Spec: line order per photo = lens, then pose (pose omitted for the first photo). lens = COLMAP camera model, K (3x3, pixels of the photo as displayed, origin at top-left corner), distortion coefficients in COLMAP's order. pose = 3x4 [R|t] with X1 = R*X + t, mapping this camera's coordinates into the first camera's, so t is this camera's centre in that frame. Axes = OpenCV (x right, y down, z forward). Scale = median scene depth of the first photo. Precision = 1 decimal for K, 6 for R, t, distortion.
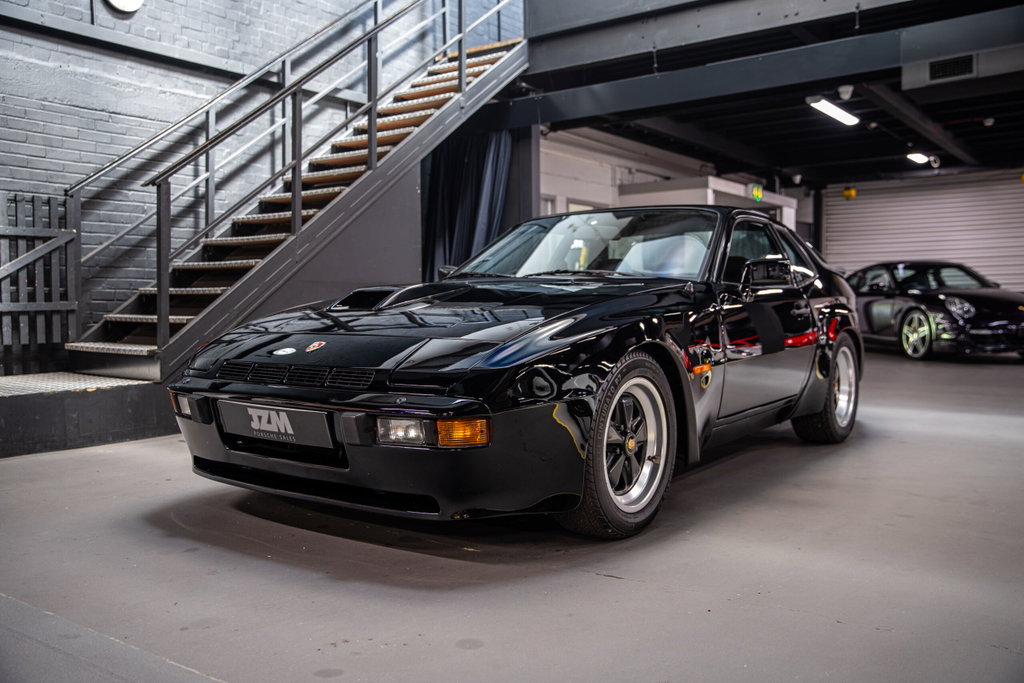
lens RADIAL K [[937.9, 0, 507.0], [0, 937.9, 427.1], [0, 0, 1]] dist [-0.043433, 0.089323]
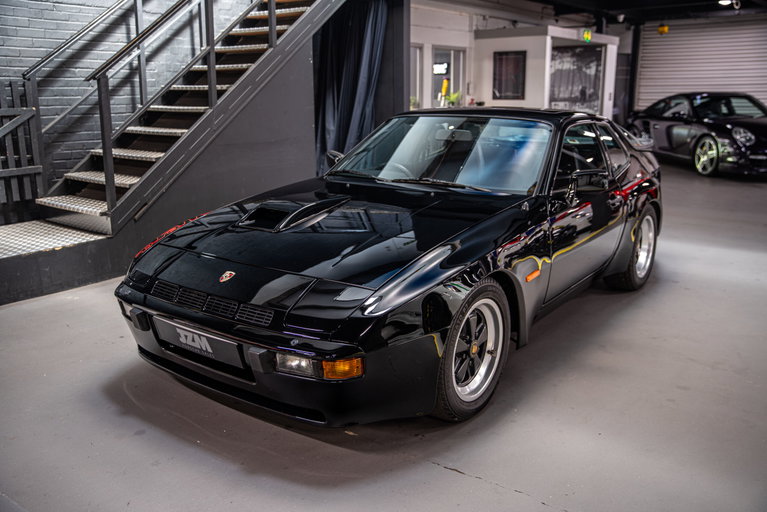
lens RADIAL K [[702.5, 0, 379.7], [0, 702.5, 321.6], [0, 0, 1]] dist [-0.043433, 0.089323]
pose [[0.999960, 0.003708, -0.008086, 0.005138], [-0.002002, 0.979473, 0.201565, -0.116757], [0.008668, -0.201541, 0.979442, 0.032745]]
